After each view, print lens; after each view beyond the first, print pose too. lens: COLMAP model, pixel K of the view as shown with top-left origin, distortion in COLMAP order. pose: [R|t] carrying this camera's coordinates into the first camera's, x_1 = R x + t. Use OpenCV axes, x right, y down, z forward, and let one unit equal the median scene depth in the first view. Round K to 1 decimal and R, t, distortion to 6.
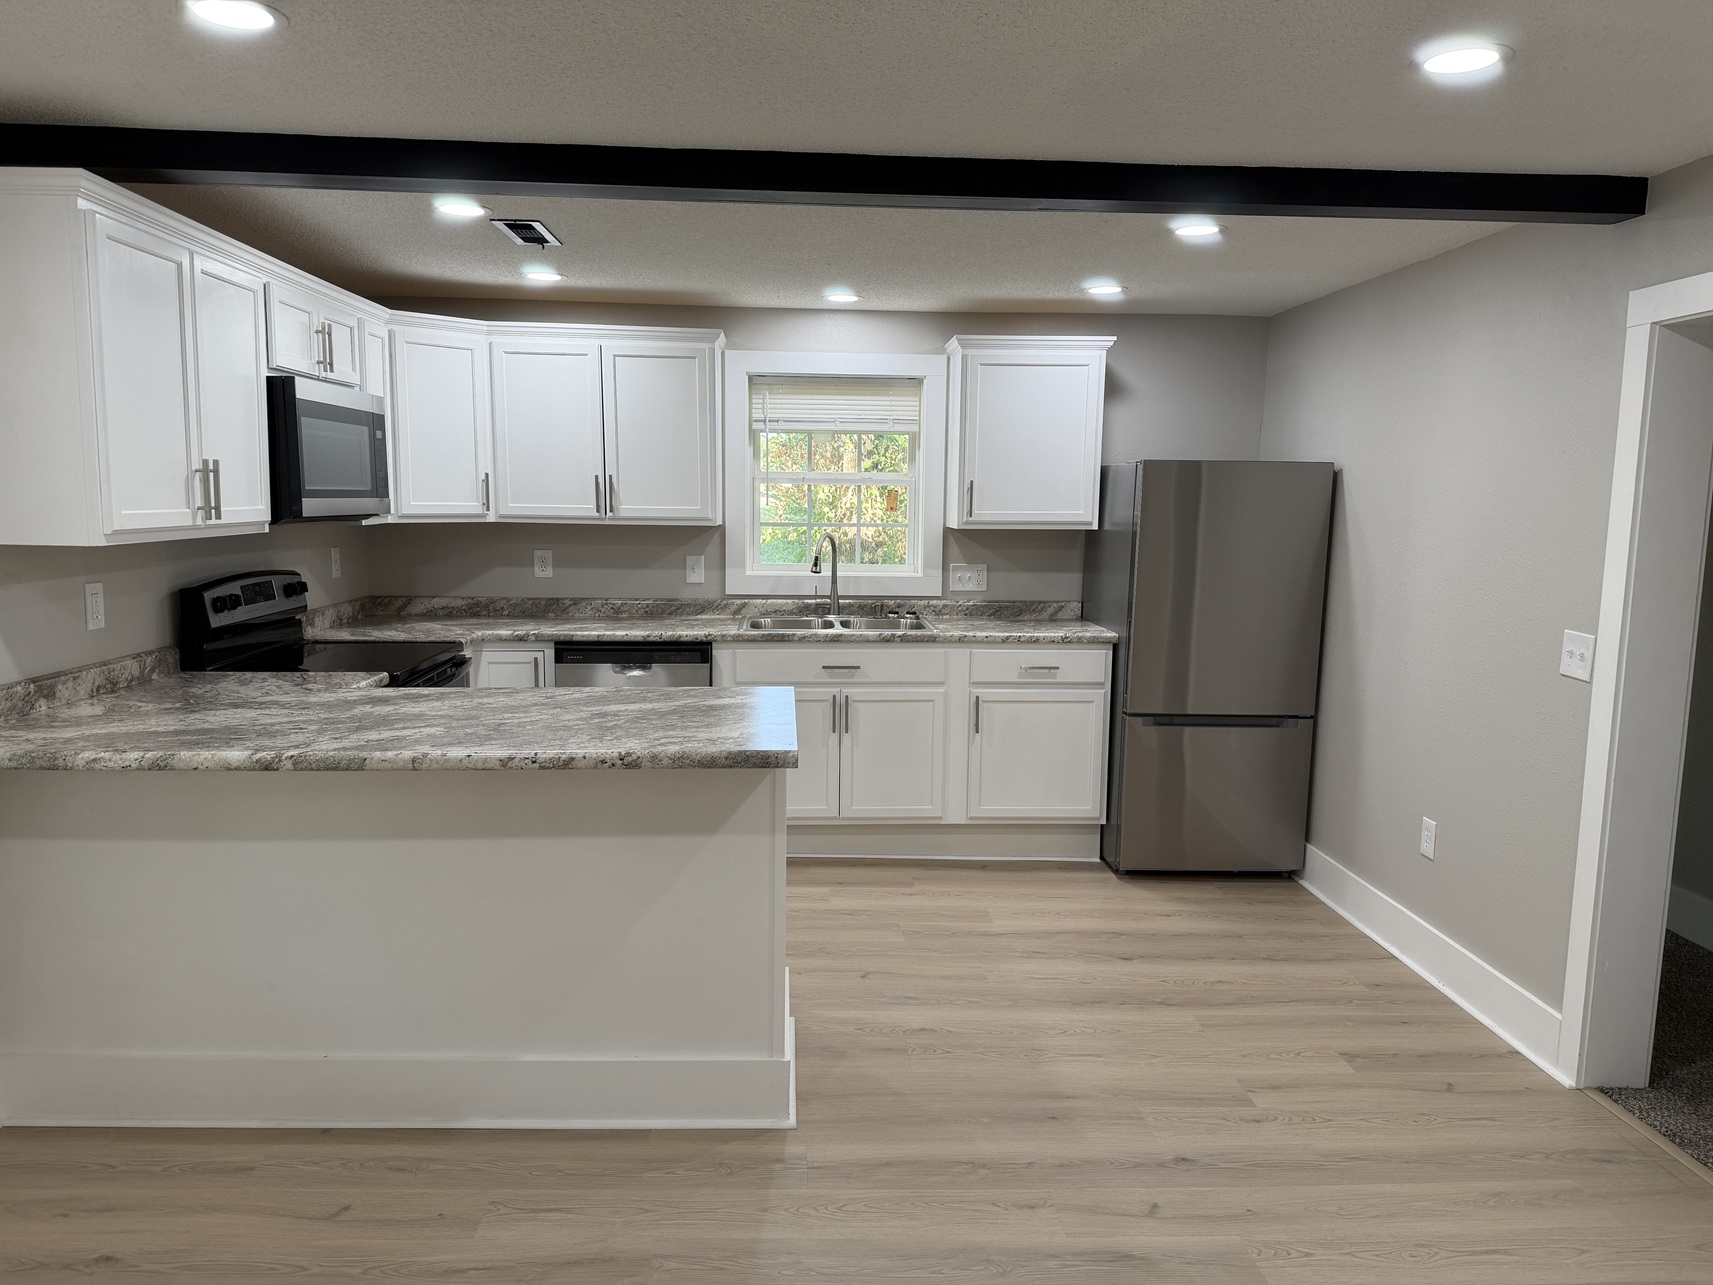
lens RADIAL K [[1181.9, 0, 831.9], [0, 1181.9, 649.3], [0, 0, 1]] dist [0.060158, -0.068513]
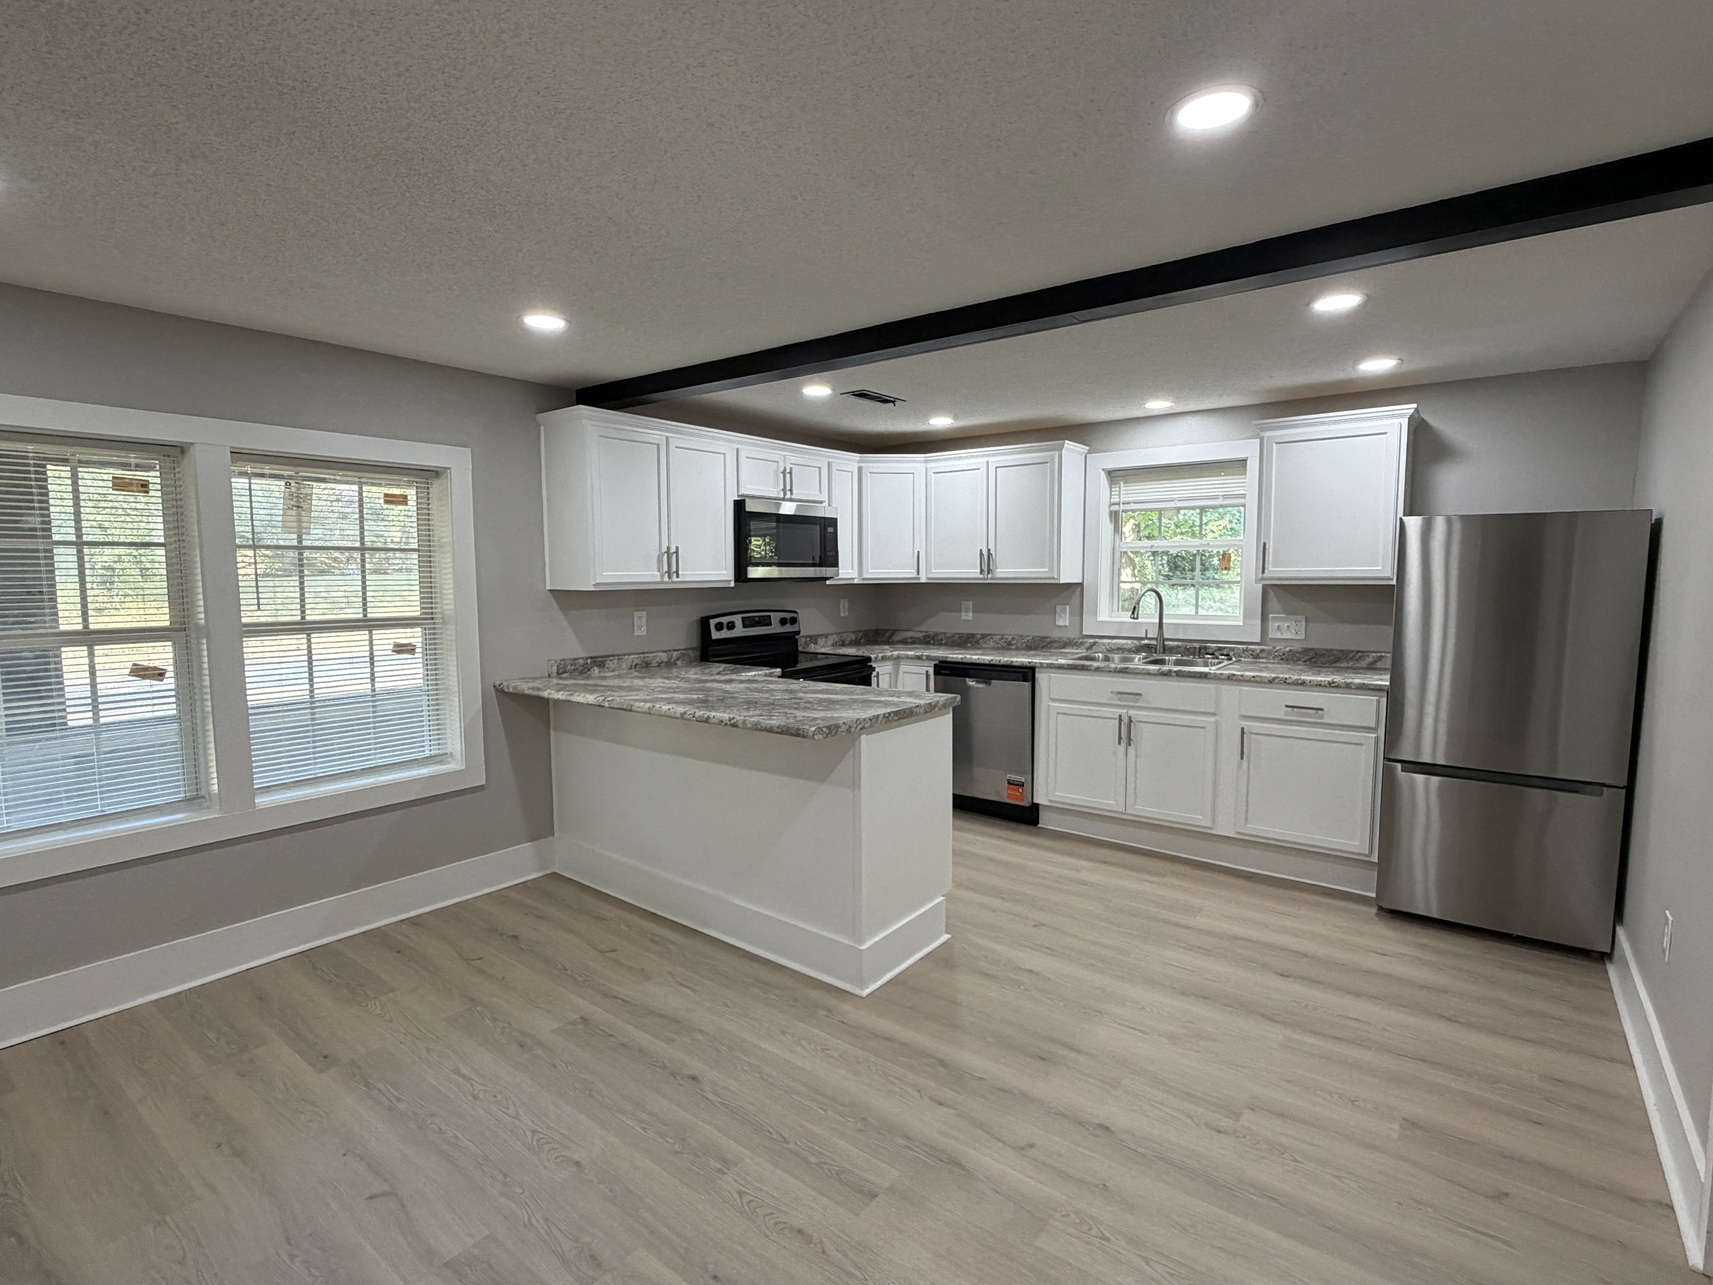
lens RADIAL K [[827.6, 0, 861.8], [0, 827.6, 651.5], [0, 0, 1]] dist [0.000975, -0.000900]
pose [[0.763527, 0.045689, -0.644157, 0.382310], [-0.068558, 0.997592, -0.010505, -0.000706], [0.642126, 0.052183, 0.764821, 0.142427]]
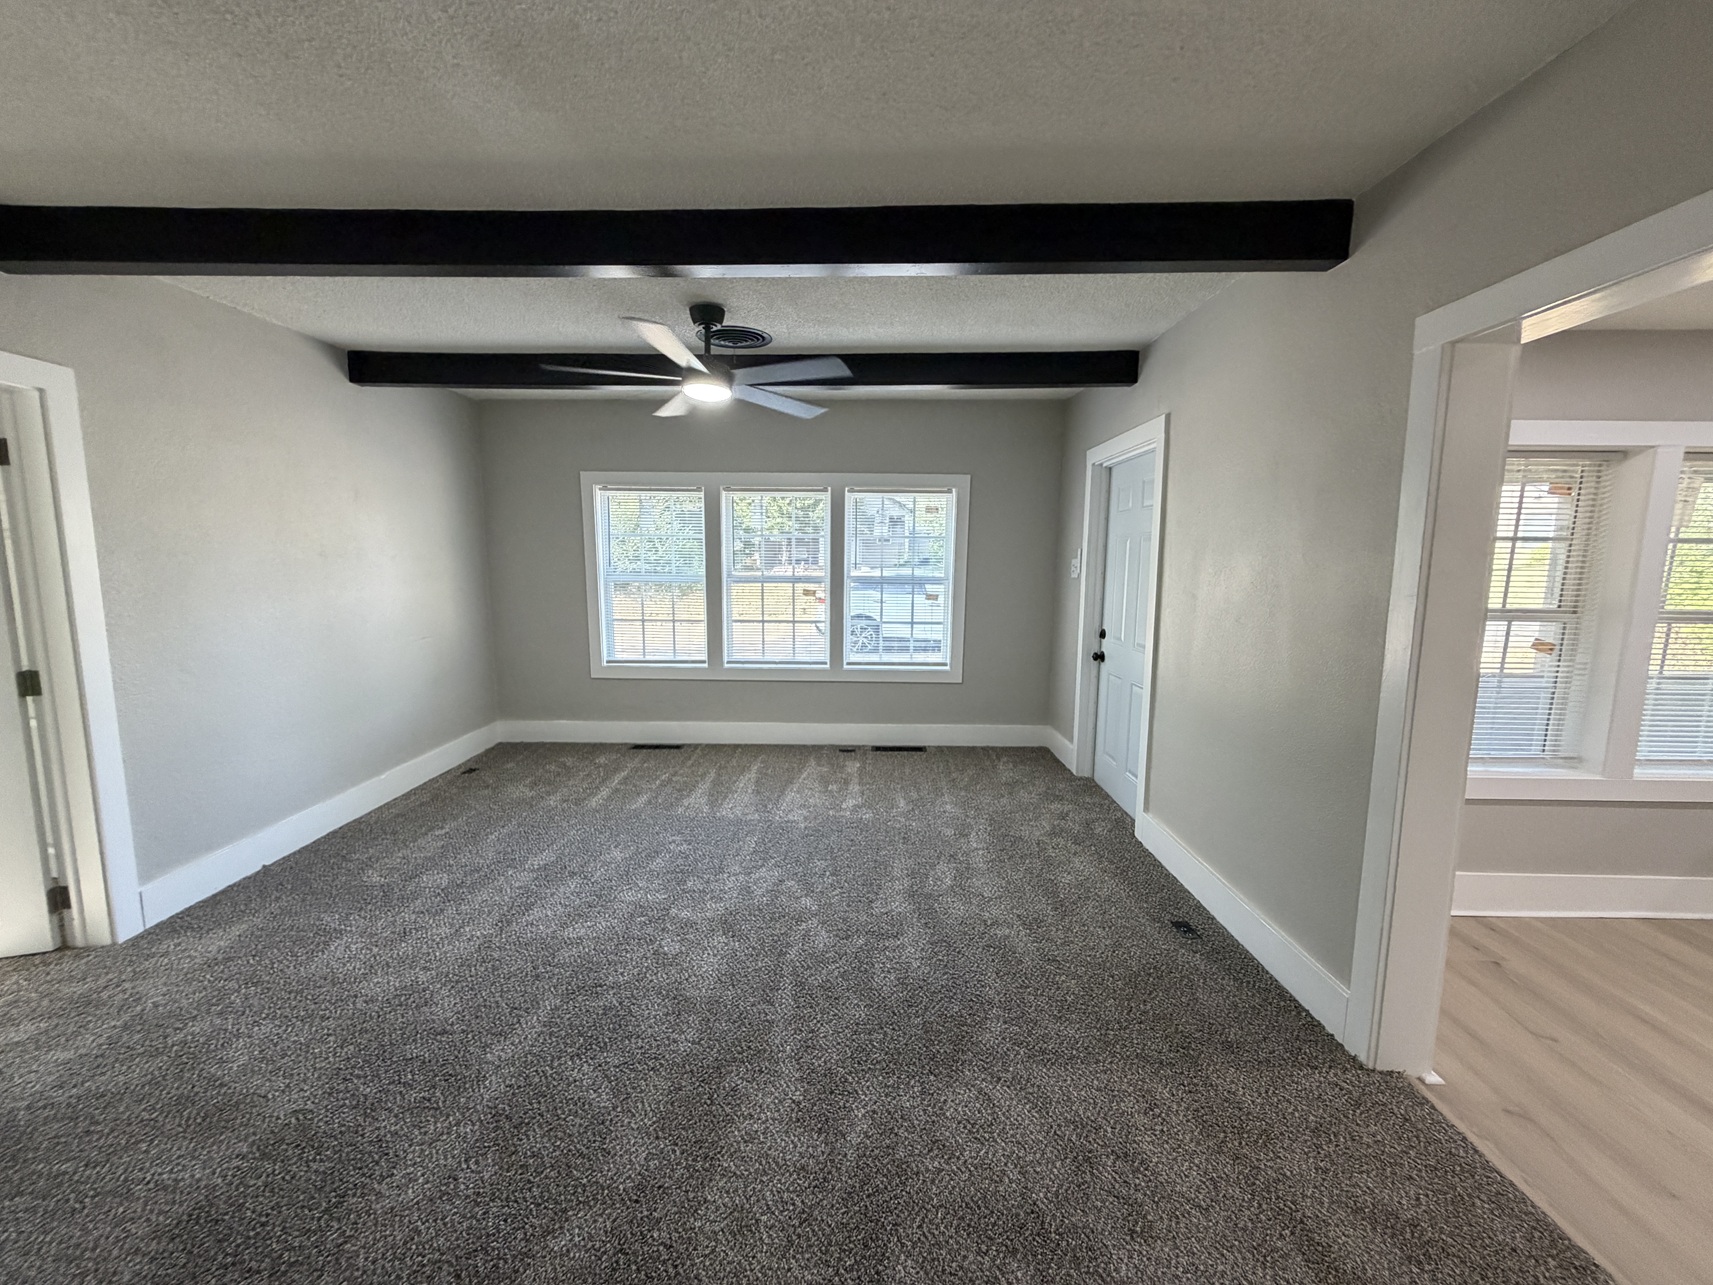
lens RADIAL K [[686.5, 0, 848.7], [0, 686.5, 644.5], [0, 0, 1]] dist [-0.002424, 0.001618]
pose [[-0.055950, 0.107353, -0.992645, 0.208953], [-0.138427, 0.983767, 0.114195, 0.064056], [0.988791, 0.143798, -0.040181, -0.351247]]
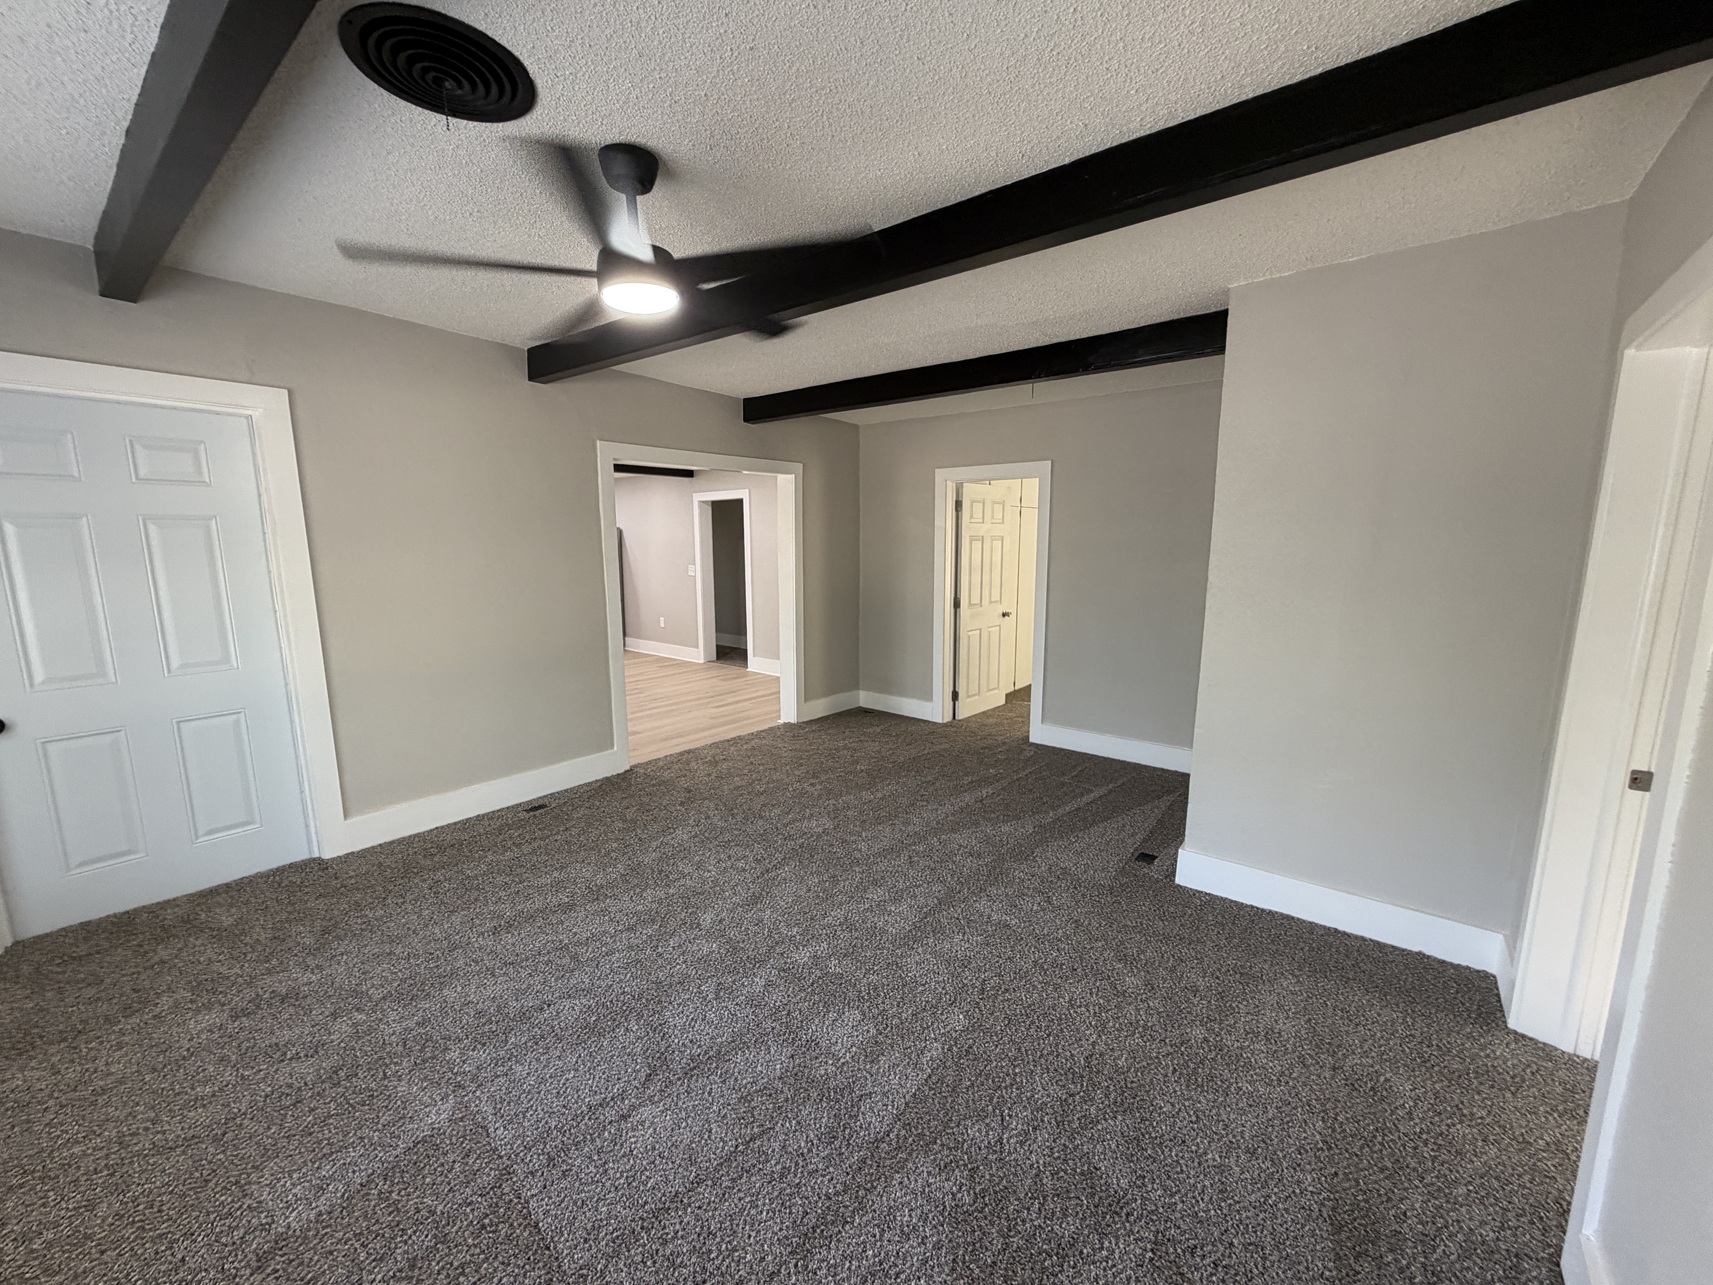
lens RADIAL K [[686.5, 0, 854.1], [0, 686.5, 642.3], [0, 0, 1]] dist [-0.002424, 0.001618]
pose [[0.655176, -0.125614, 0.744960, -0.676409], [0.099074, 0.991850, 0.080110, 0.097356], [-0.748952, 0.021320, 0.662282, -0.888036]]
